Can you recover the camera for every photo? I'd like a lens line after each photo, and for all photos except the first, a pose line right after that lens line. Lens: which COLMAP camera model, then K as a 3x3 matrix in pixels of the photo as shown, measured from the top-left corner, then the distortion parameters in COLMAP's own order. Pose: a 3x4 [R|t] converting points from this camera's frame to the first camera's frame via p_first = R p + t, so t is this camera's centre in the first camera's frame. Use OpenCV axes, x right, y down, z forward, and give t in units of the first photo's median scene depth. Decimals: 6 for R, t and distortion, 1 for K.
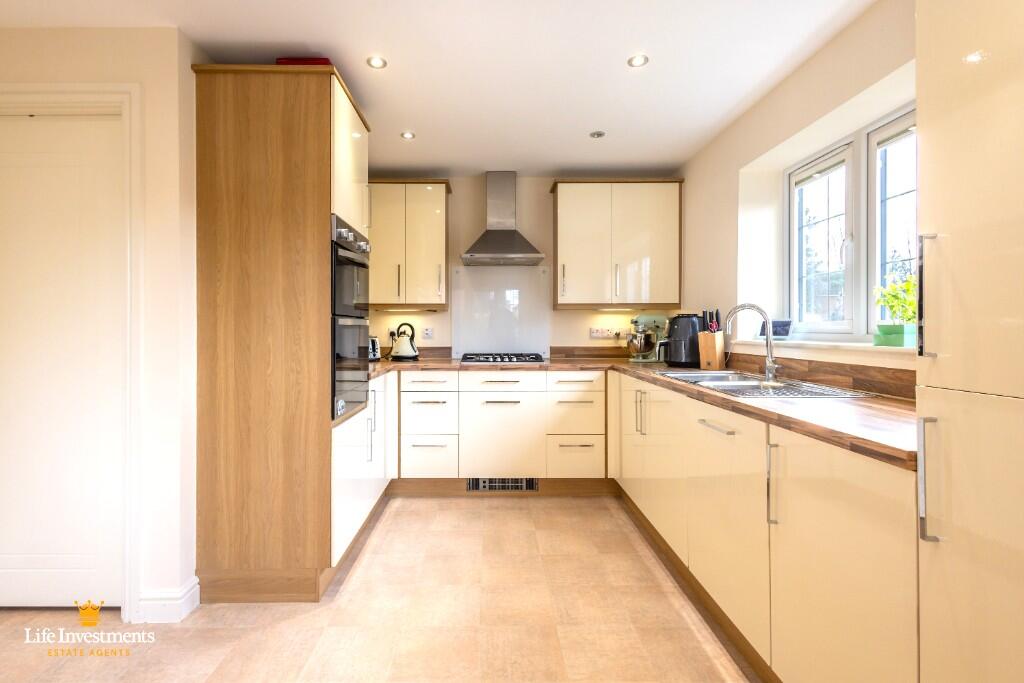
lens RADIAL K [[482.8, 0, 483.7], [0, 482.8, 327.8], [0, 0, 1]] dist [0.009300, -0.000882]
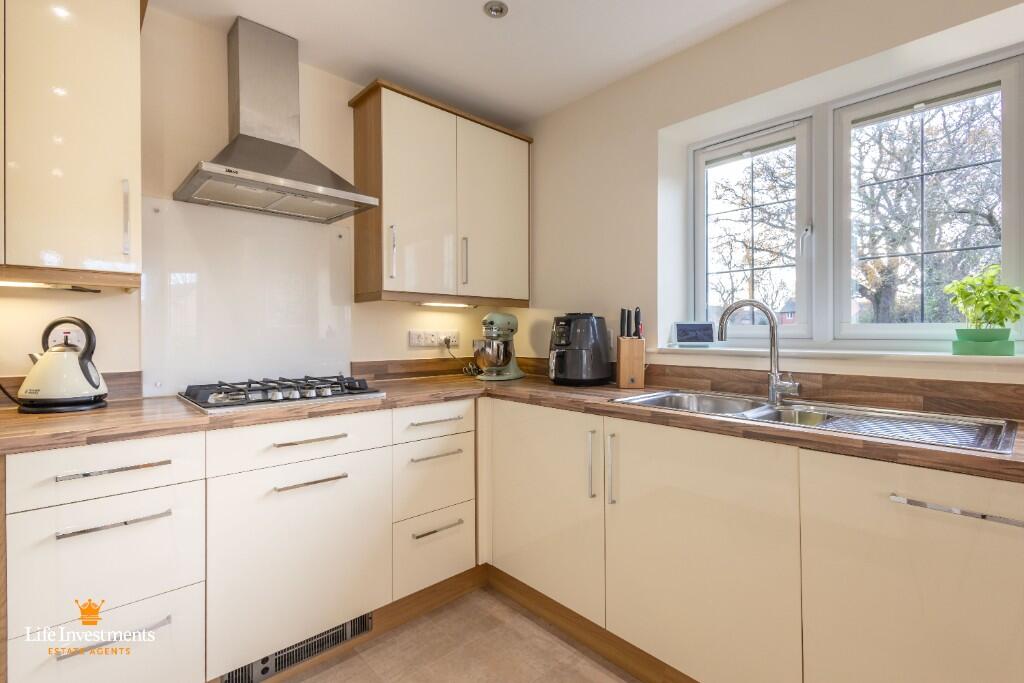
lens RADIAL K [[482.8, 0, 513.5], [0, 482.8, 333.1], [0, 0, 1]] dist [0.009300, -0.000882]
pose [[0.728904, 0.000724, 0.684616, -0.165543], [-0.003791, 0.999988, 0.002979, 0.000422], [-0.684606, -0.004767, 0.728898, 0.558031]]
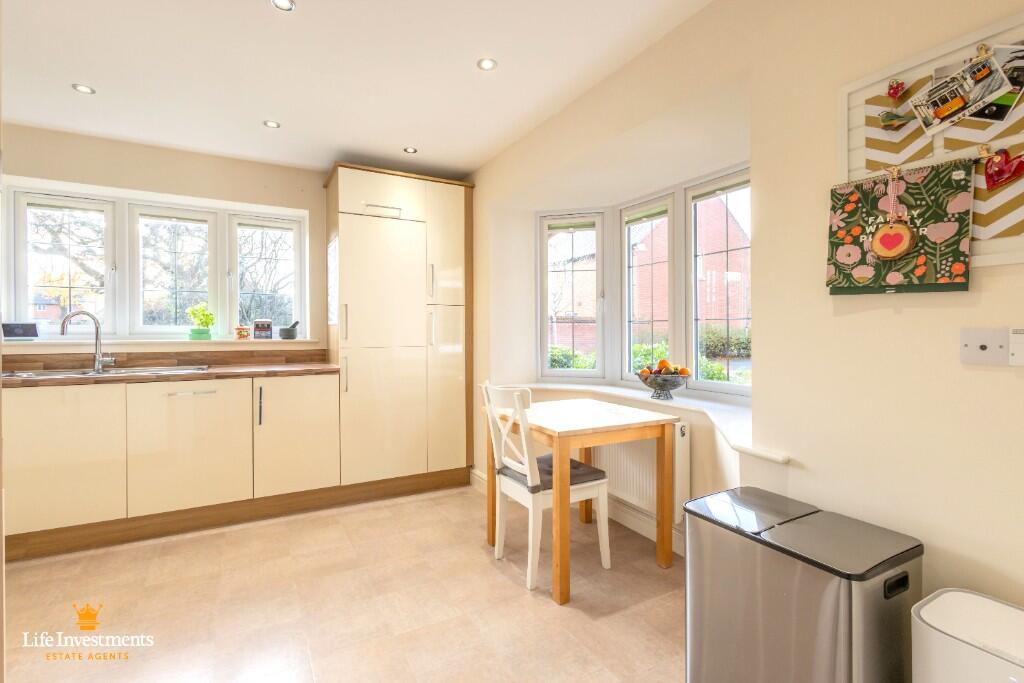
lens RADIAL K [[482.8, 0, 505.9], [0, 482.8, 332.4], [0, 0, 1]] dist [0.009300, -0.000882]
pose [[-0.475272, -0.013557, 0.879735, -0.820925], [-0.008768, 0.999905, 0.010672, -0.013867], [-0.879795, -0.002641, -0.475345, 0.502265]]
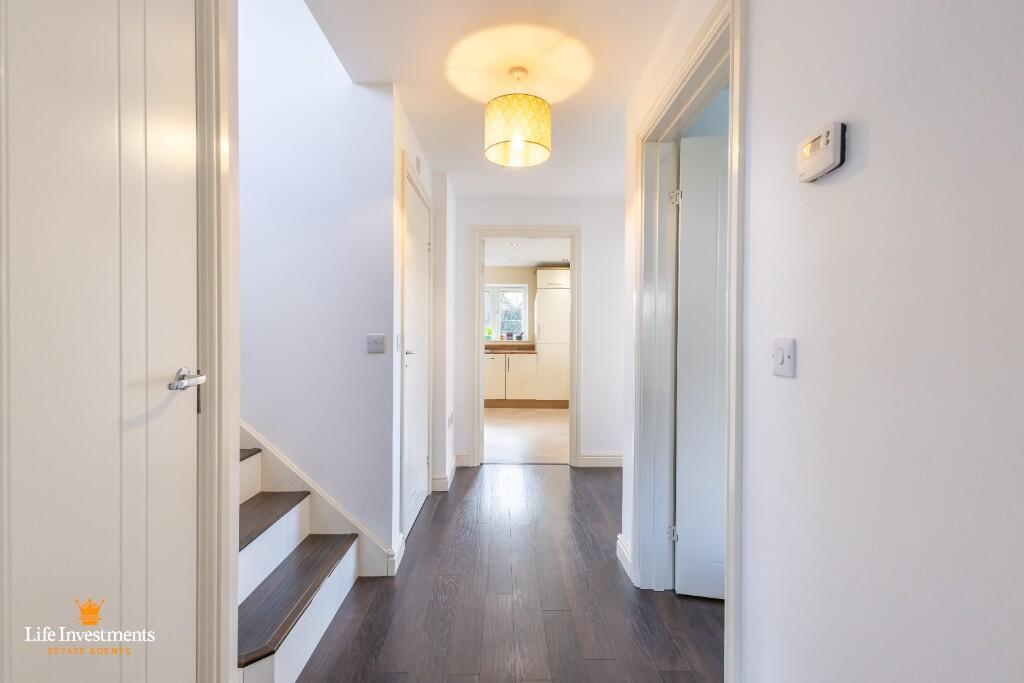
lens RADIAL K [[482.8, 0, 511.9], [0, 482.8, 336.8], [0, 0, 1]] dist [0.009300, -0.000882]
pose [[-0.022319, -0.018373, 0.999582, -2.372711], [-0.009567, 0.999789, 0.018163, -0.050187], [-0.999705, -0.009158, -0.022490, 0.513019]]
